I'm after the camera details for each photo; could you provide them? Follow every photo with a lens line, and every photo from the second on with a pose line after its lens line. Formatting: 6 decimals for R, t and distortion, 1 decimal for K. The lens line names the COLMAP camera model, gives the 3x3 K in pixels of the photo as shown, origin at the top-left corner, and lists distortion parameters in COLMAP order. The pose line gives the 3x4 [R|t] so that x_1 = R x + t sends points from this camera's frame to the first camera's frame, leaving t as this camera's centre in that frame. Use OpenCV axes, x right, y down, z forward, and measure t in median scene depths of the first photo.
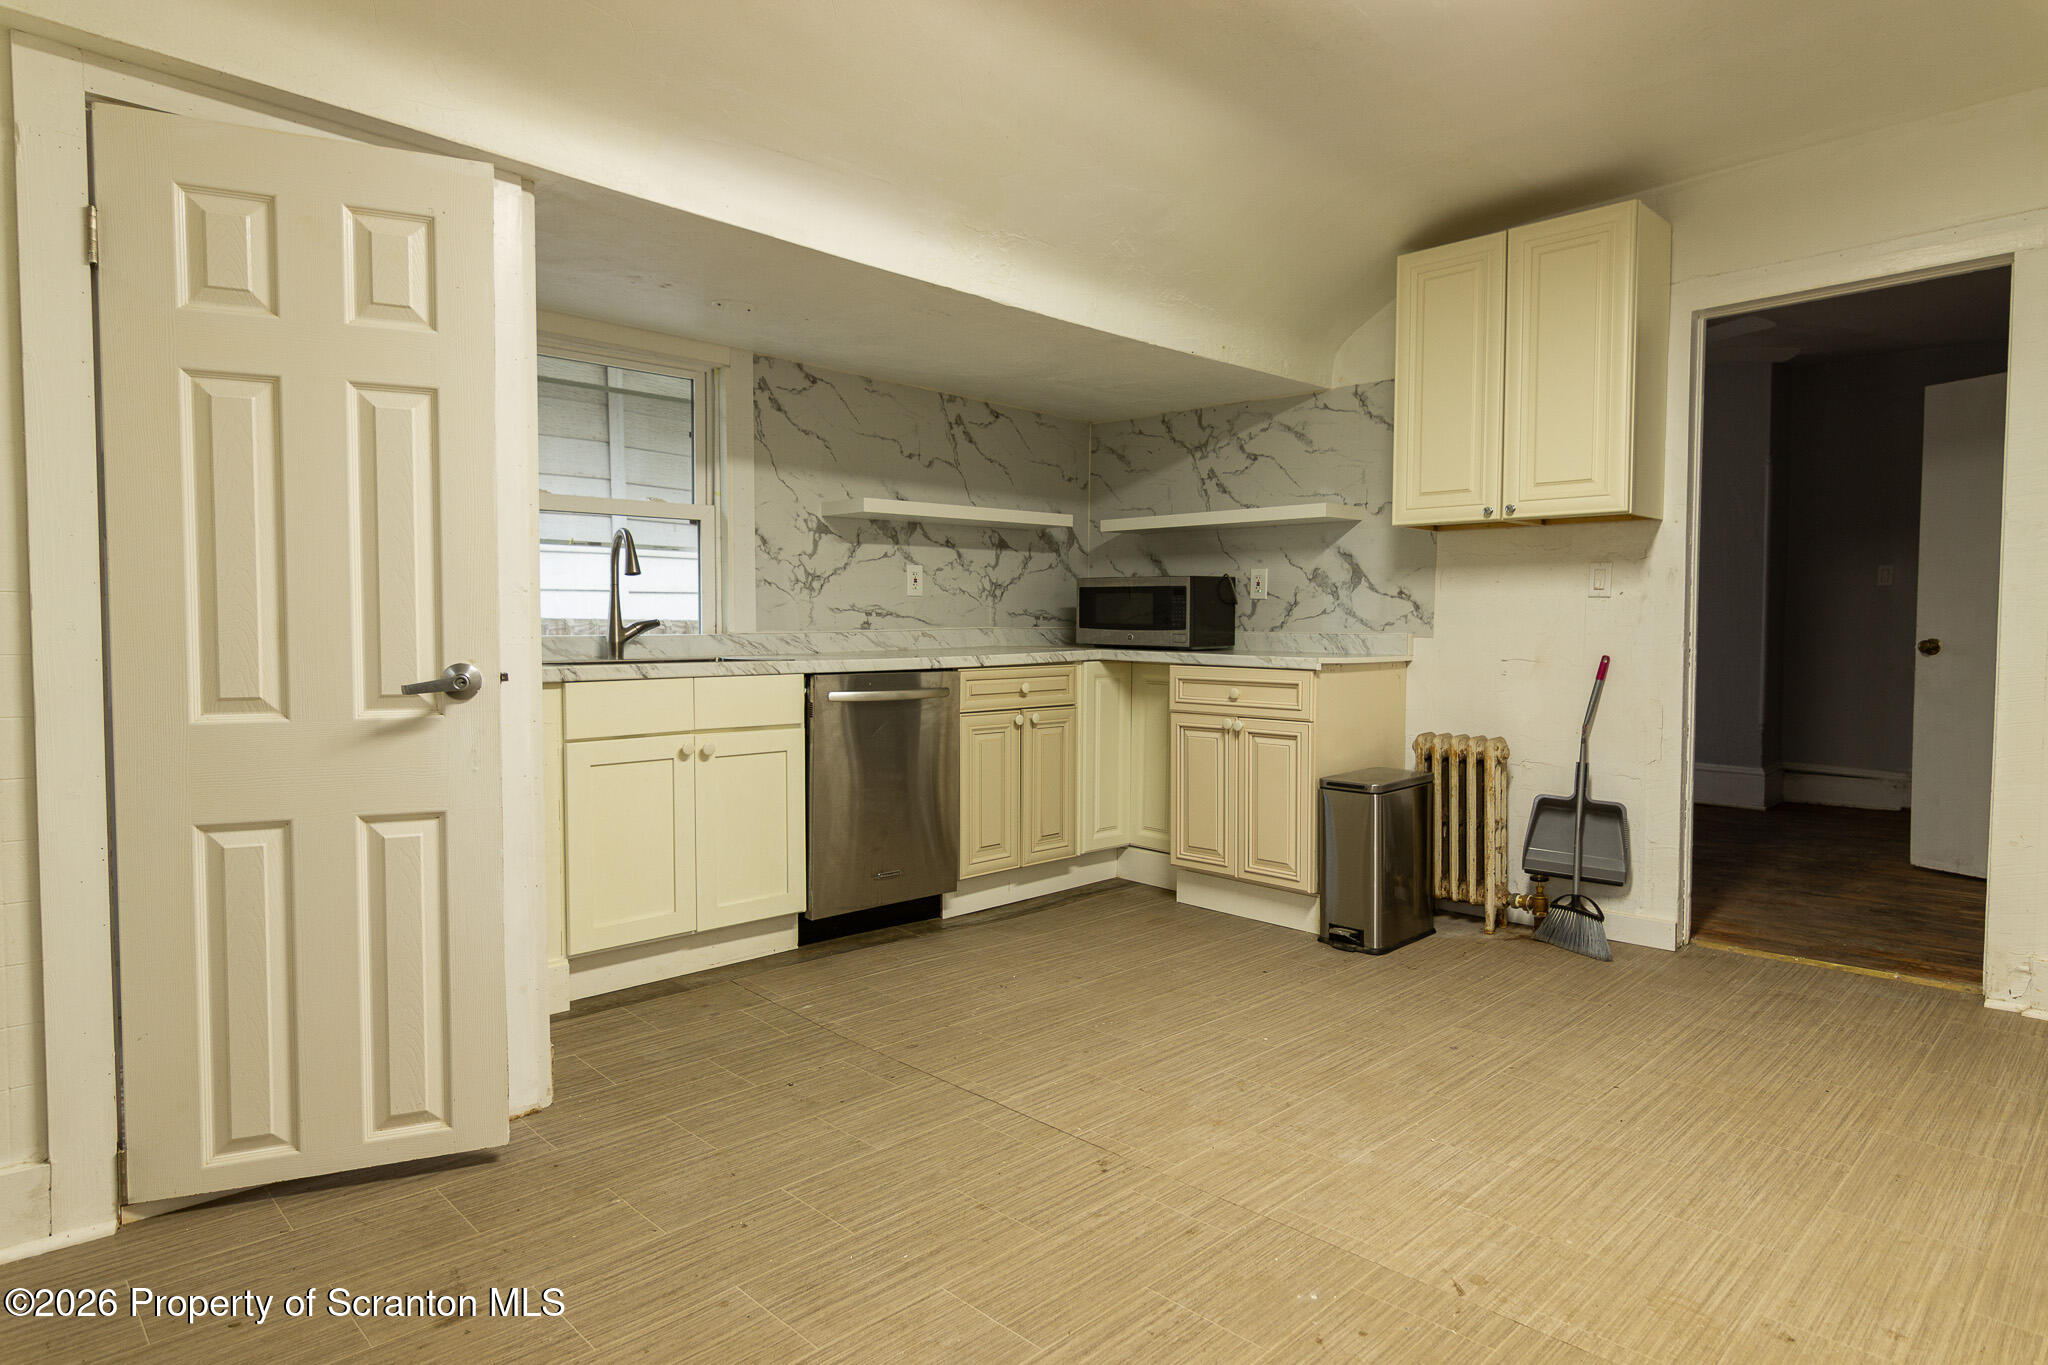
lens RADIAL K [[1135.7, 0, 1024.0], [0, 1135.7, 675.6], [0, 0, 1]] dist [0.001199, -0.000500]
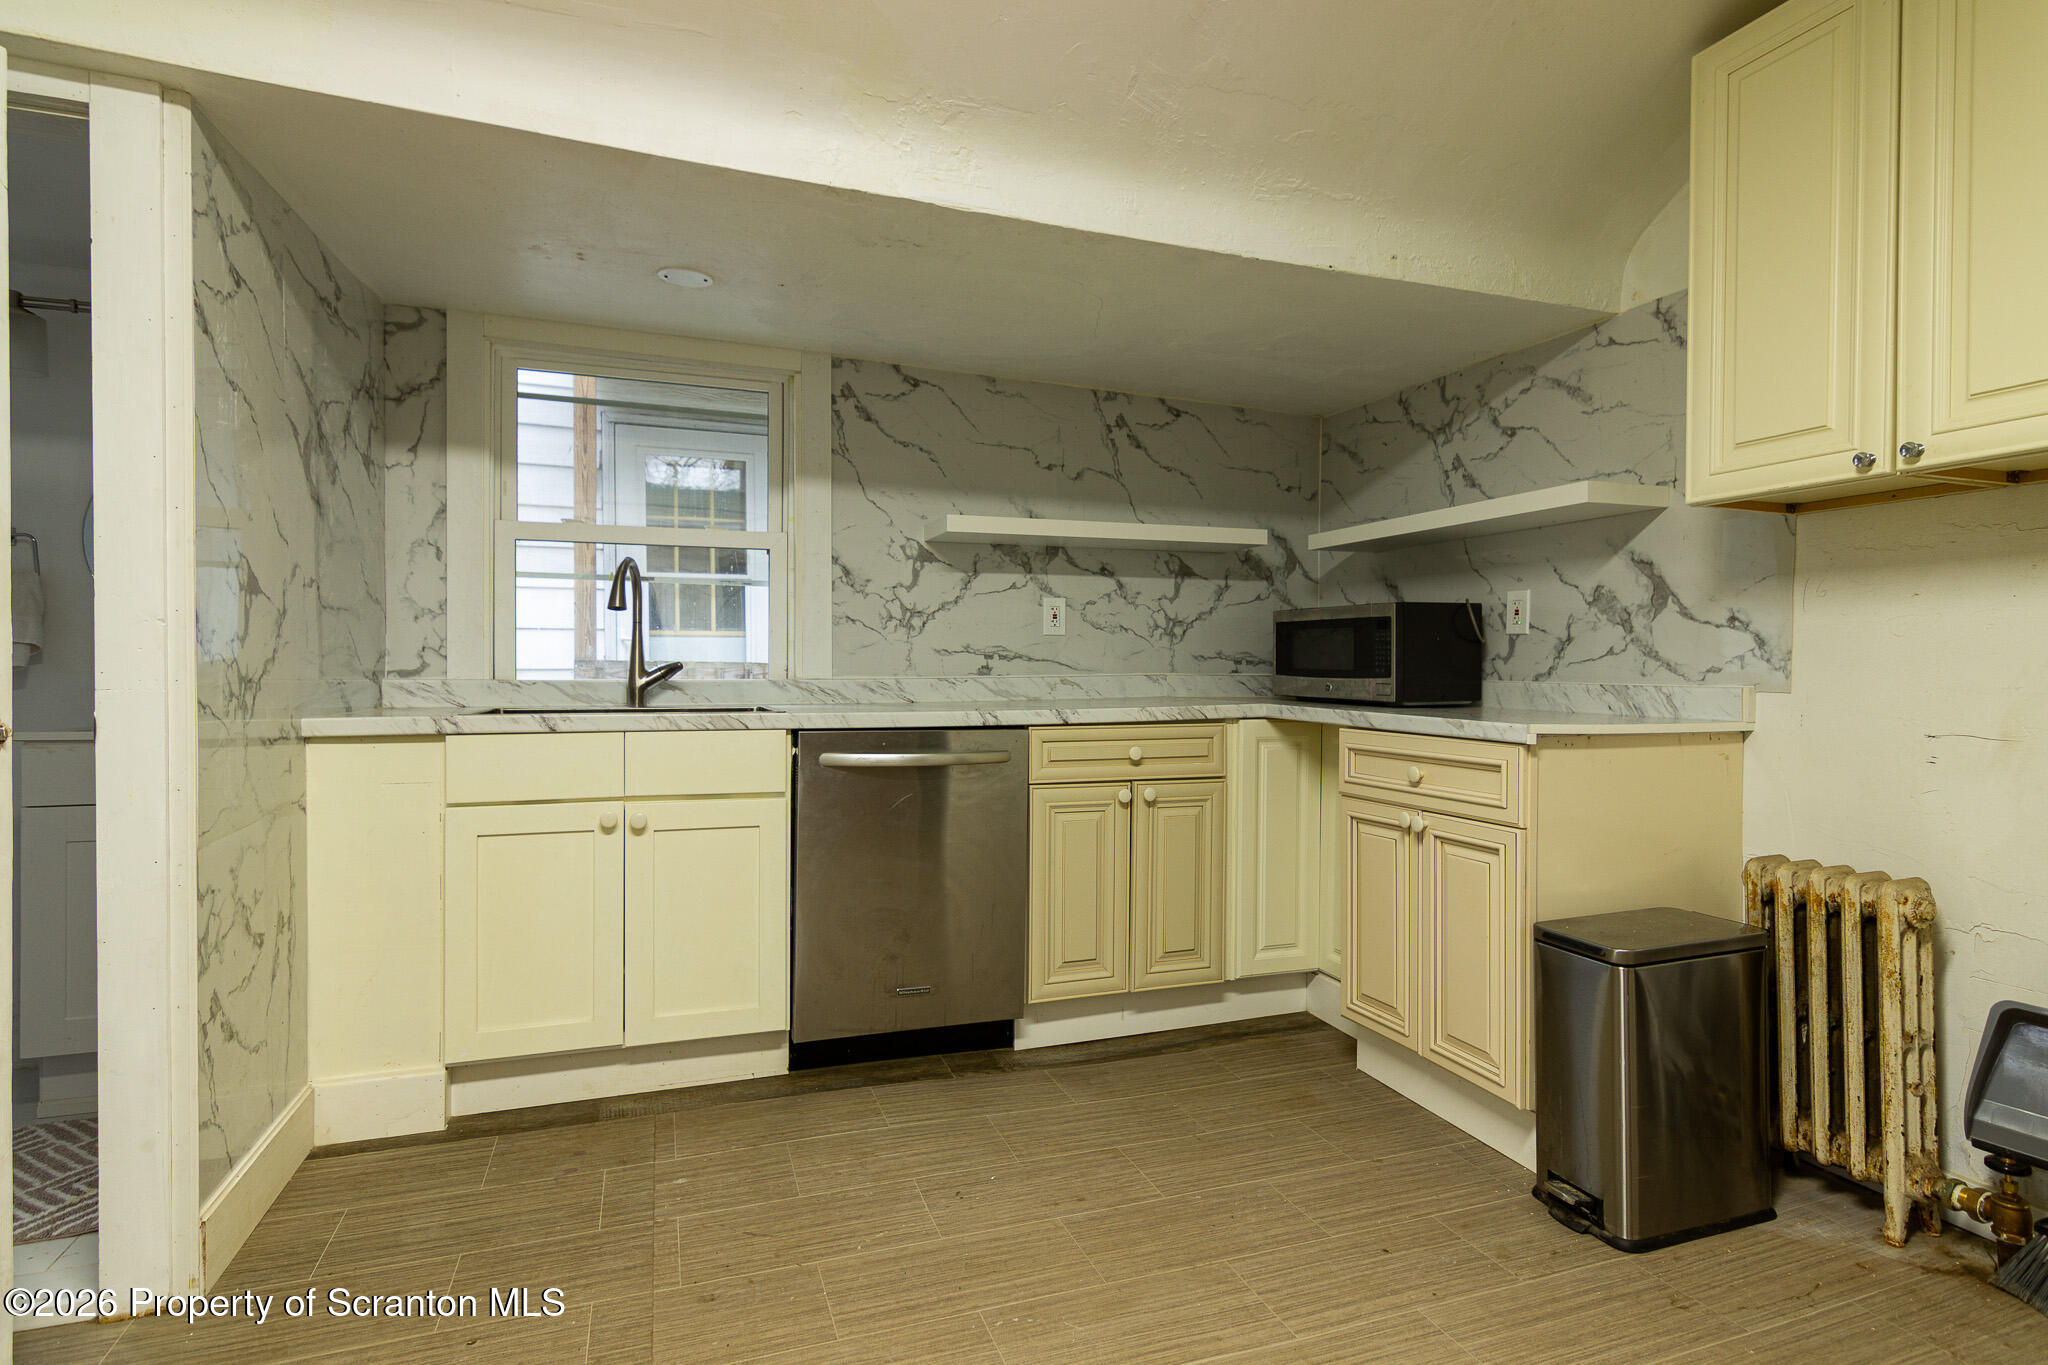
lens RADIAL K [[1032.9, 0, 1022.7], [0, 1032.9, 676.4], [0, 0, 1]] dist [-0.005539, 0.005116]
pose [[0.912523, 0.005220, -0.408993, 0.224697], [-0.022238, 0.999073, -0.036866, -0.014109], [0.408421, 0.042736, 0.911793, 0.362587]]
